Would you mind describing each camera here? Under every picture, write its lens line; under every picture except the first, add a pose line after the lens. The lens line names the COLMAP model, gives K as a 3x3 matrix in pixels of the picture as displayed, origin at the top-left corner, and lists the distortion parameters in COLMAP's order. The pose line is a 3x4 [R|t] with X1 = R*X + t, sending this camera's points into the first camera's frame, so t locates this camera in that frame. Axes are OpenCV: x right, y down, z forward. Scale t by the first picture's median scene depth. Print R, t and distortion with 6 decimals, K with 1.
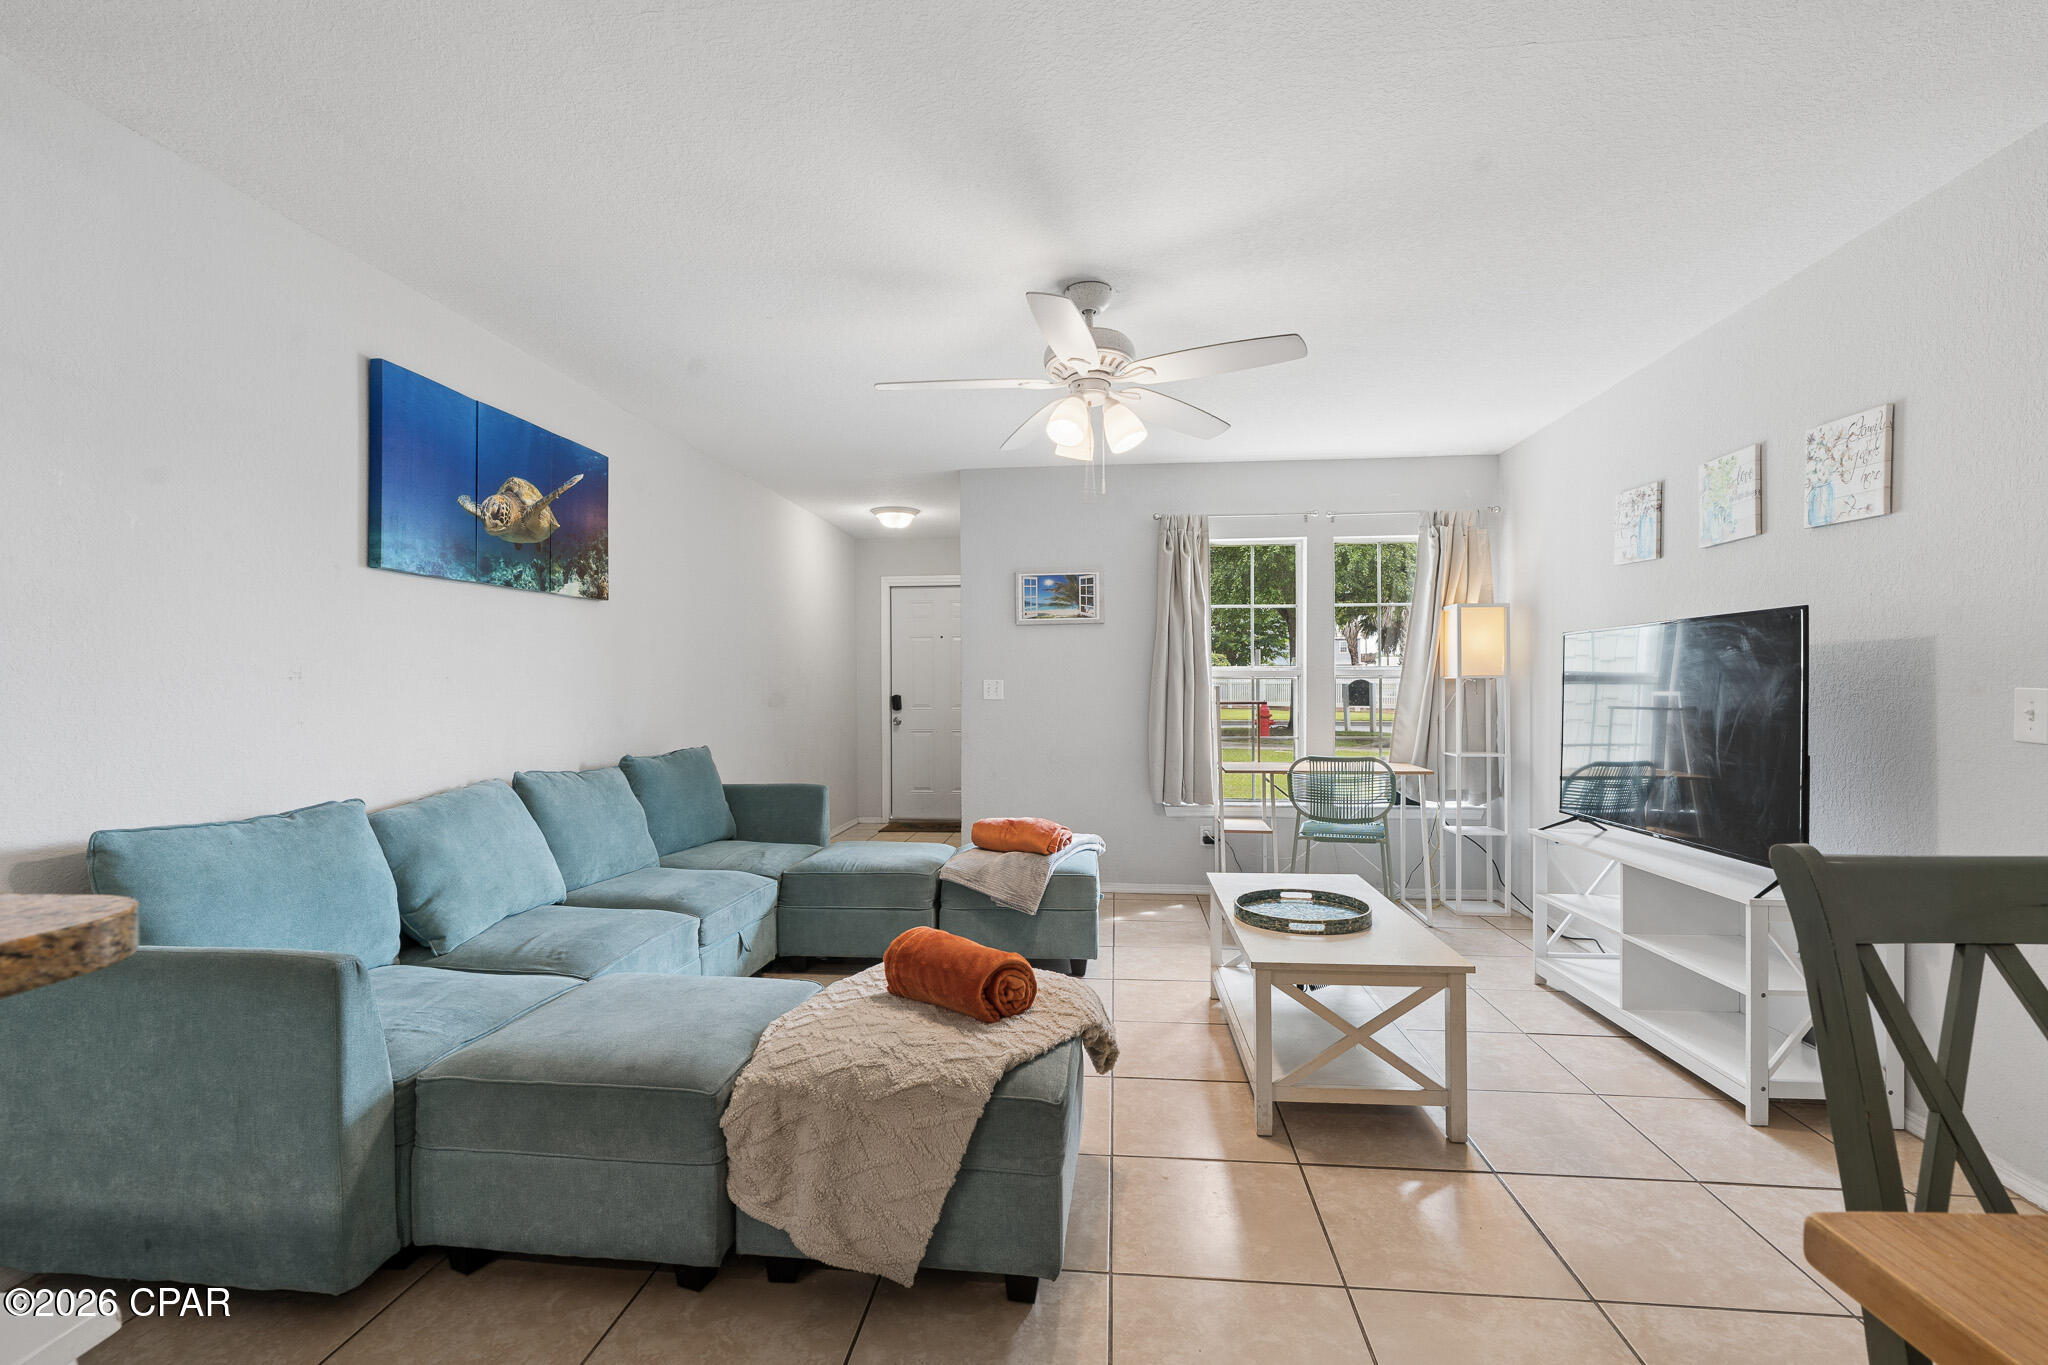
lens RADIAL K [[920.3, 0, 1020.6], [0, 920.3, 683.9], [0, 0, 1]] dist [-0.007579, 0.002689]
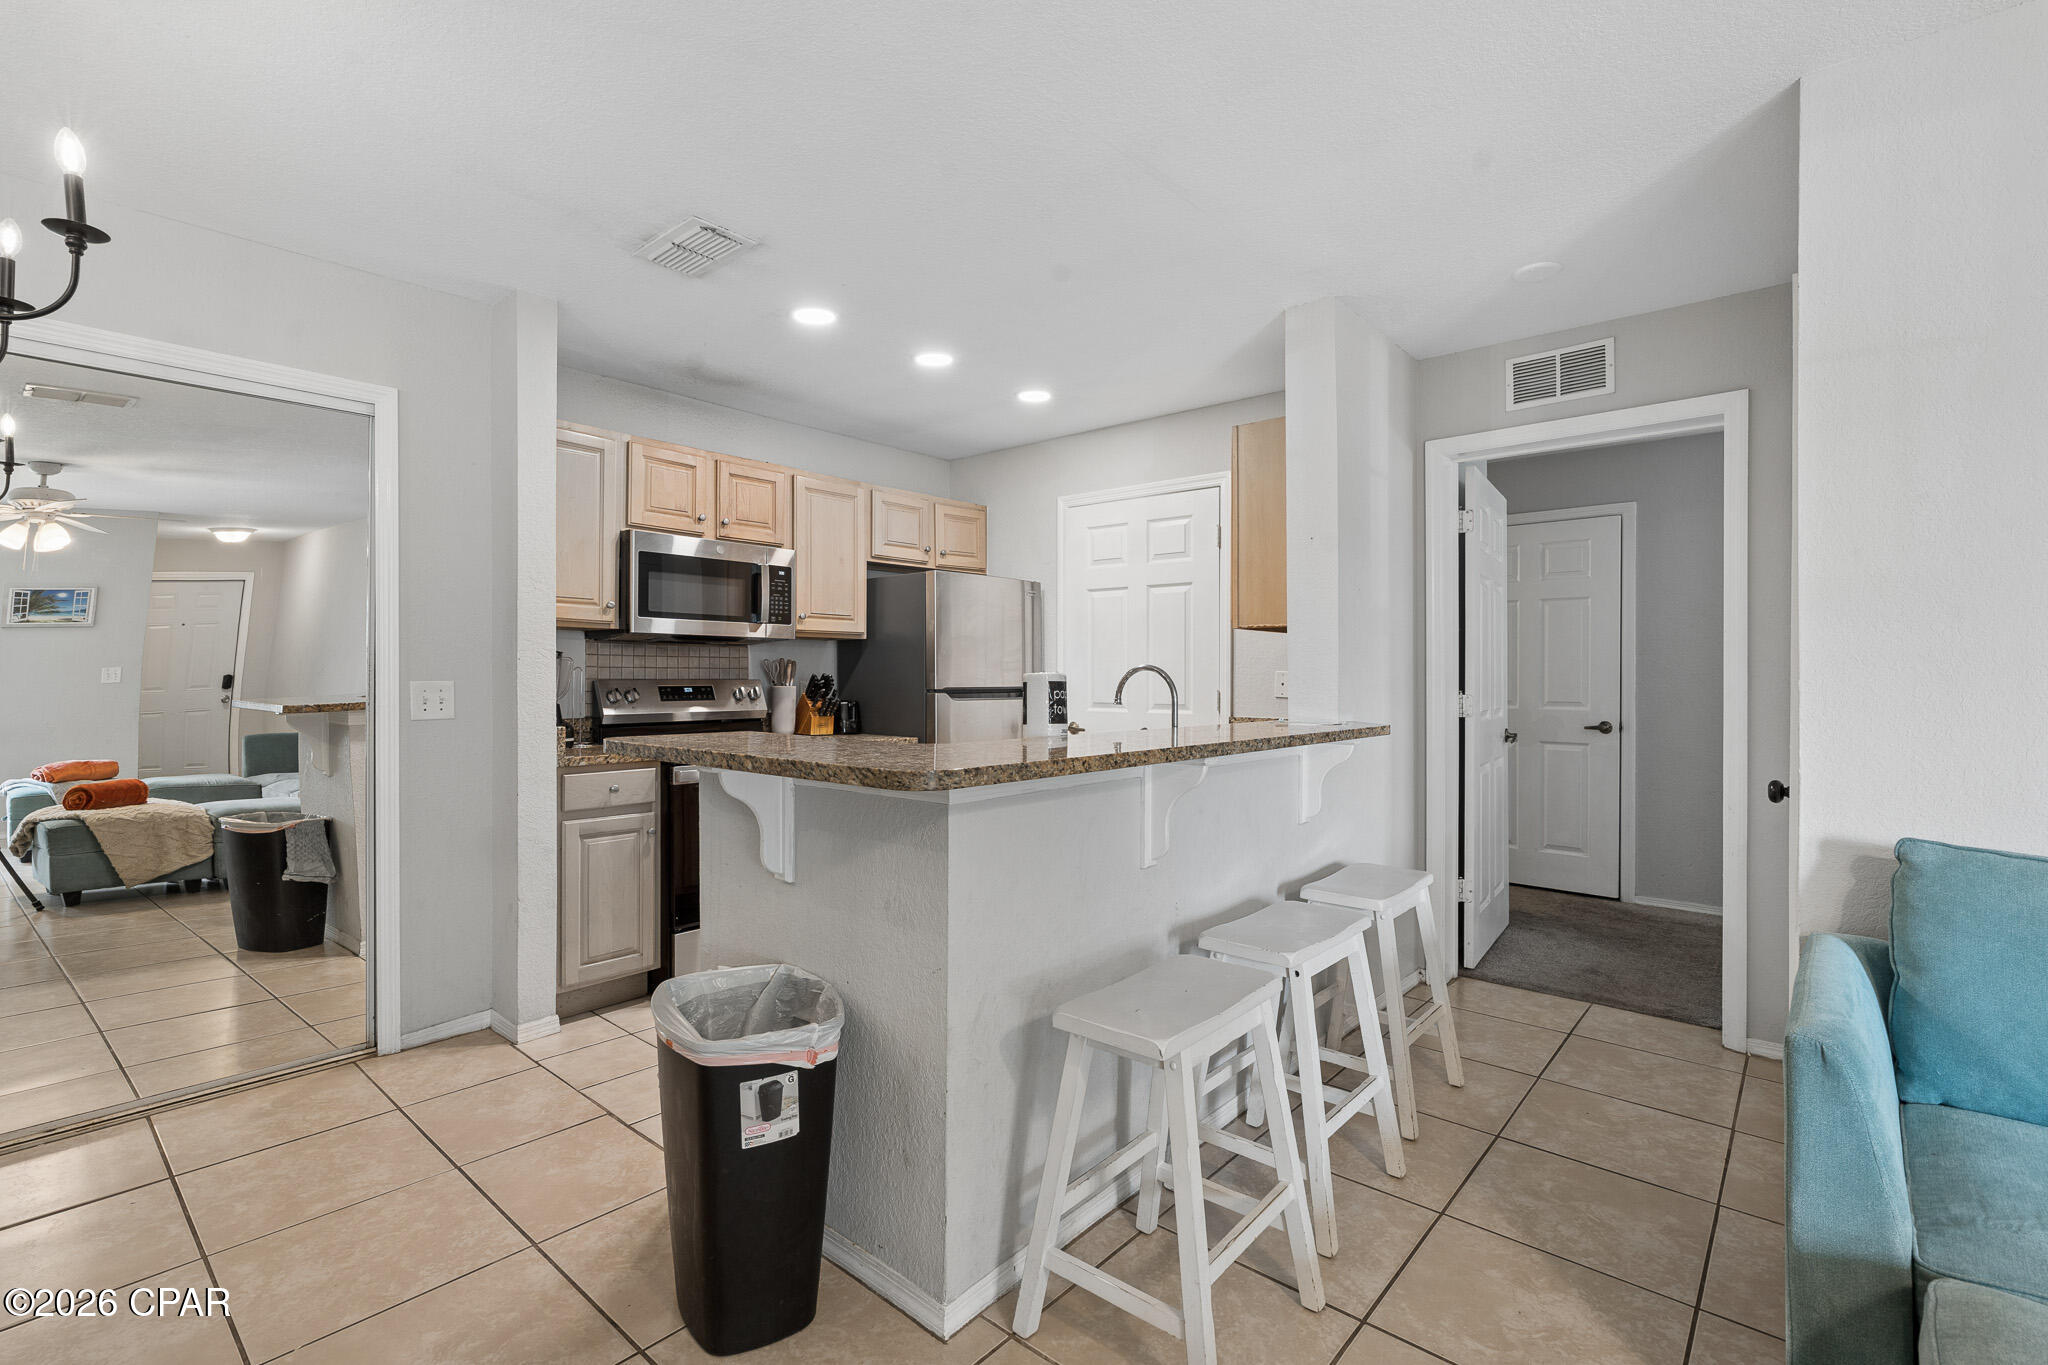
lens RADIAL K [[920.3, 0, 1024.2], [0, 920.3, 674.5], [0, 0, 1]] dist [-0.007579, 0.002689]
pose [[-0.578805, 0.001640, -0.815464, 0.131481], [-0.001920, 0.999992, 0.003374, -0.001291], [0.815464, 0.003518, -0.578798, 0.444656]]
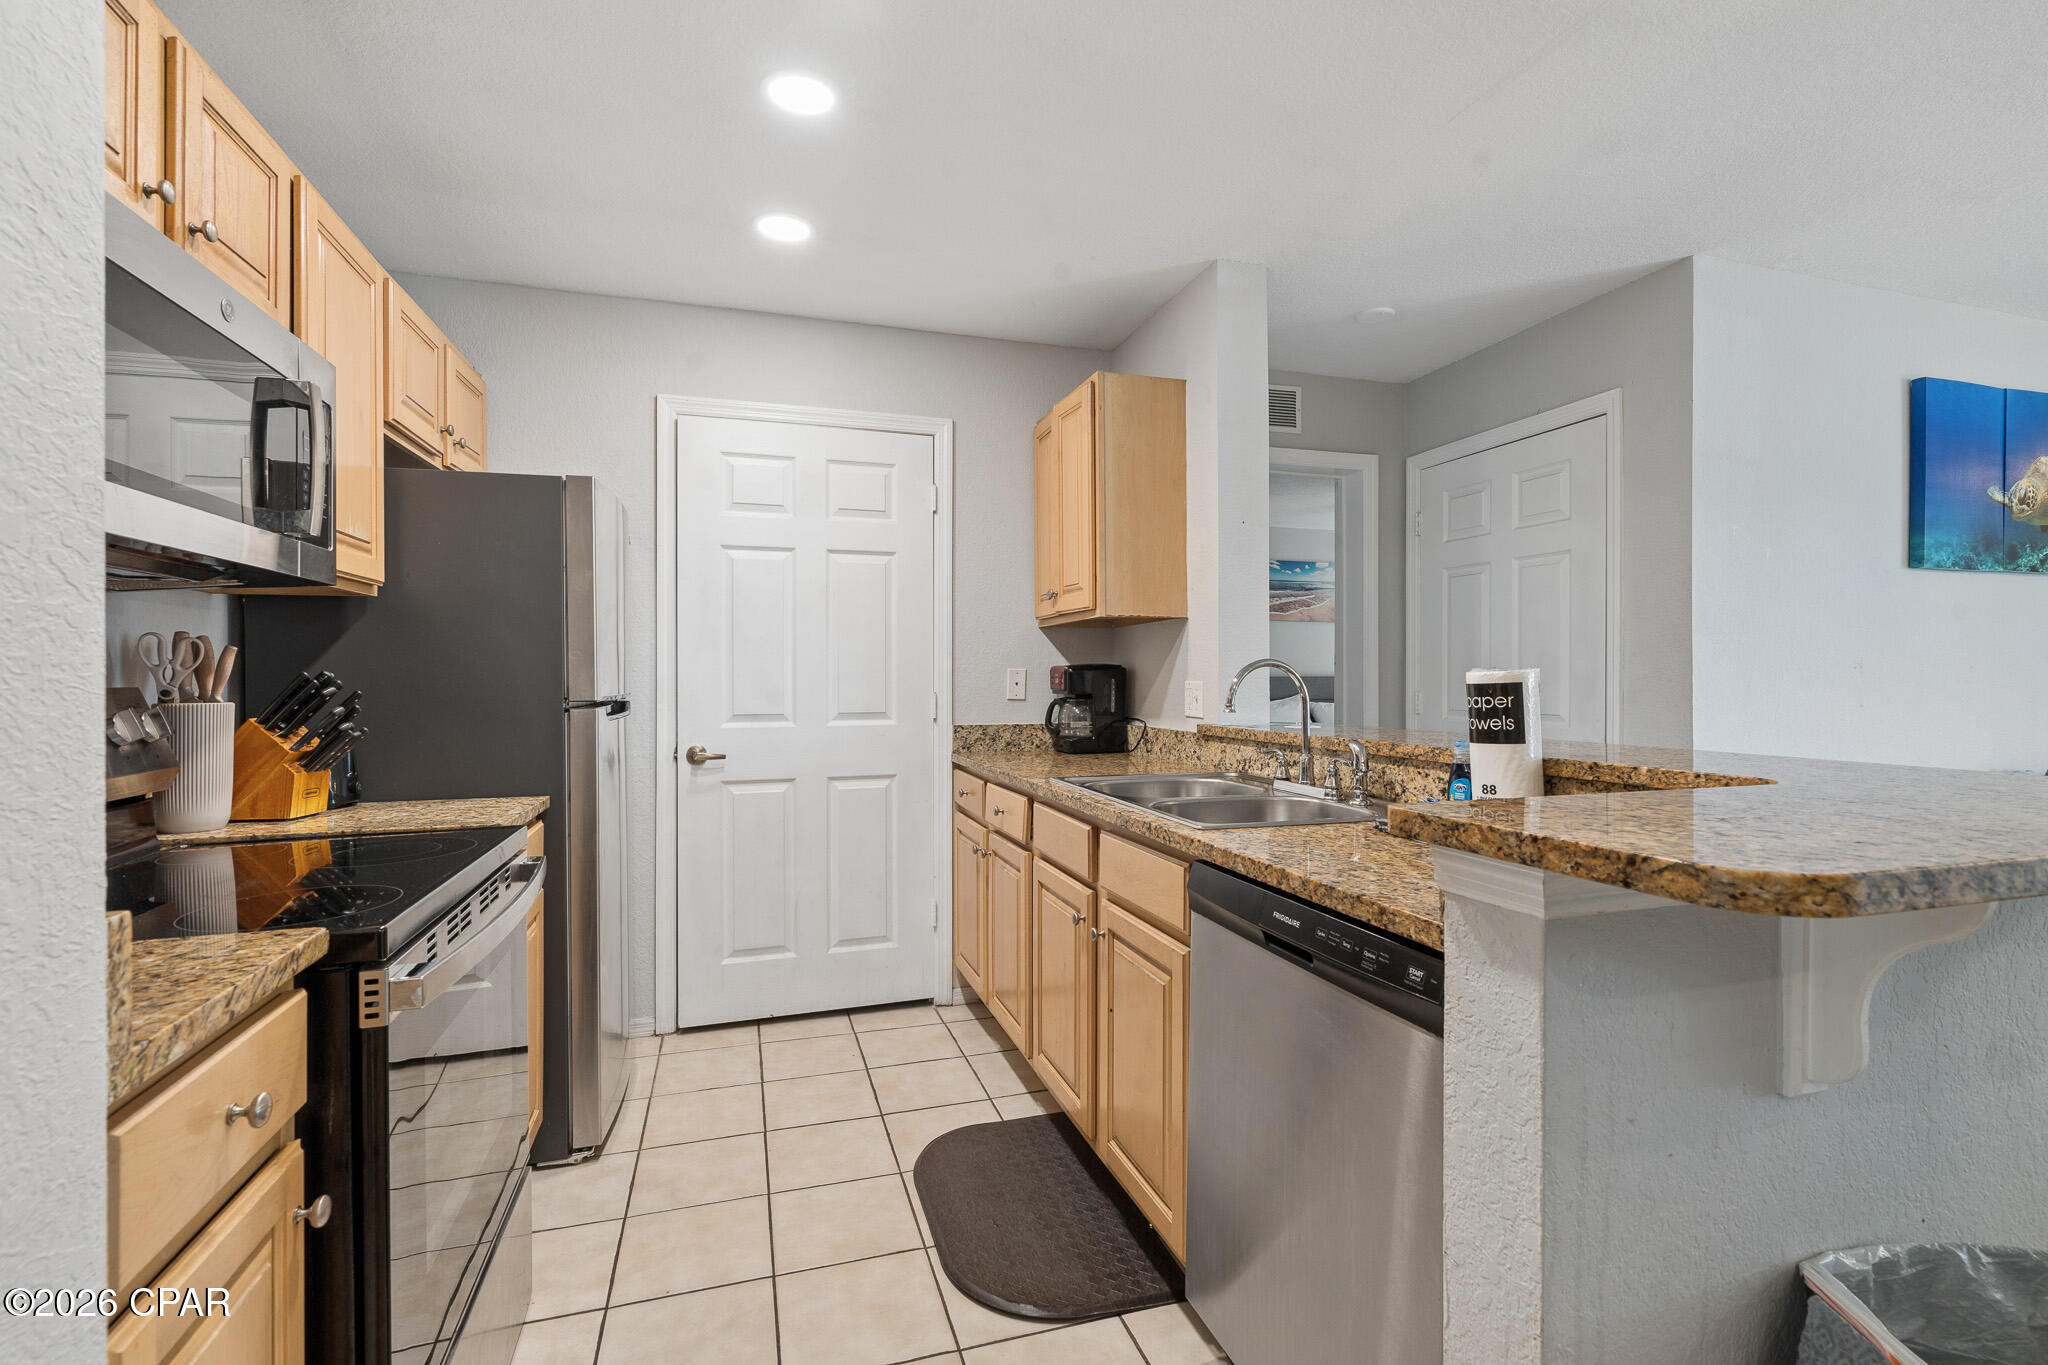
lens RADIAL K [[920.3, 0, 1018.0], [0, 920.3, 671.9], [0, 0, 1]] dist [-0.007579, 0.002689]
pose [[0.387589, 0.000365, -0.921832, -0.082802], [-0.002683, 0.999996, -0.000732, 0.001987], [0.921828, 0.002757, 0.387588, -0.331532]]
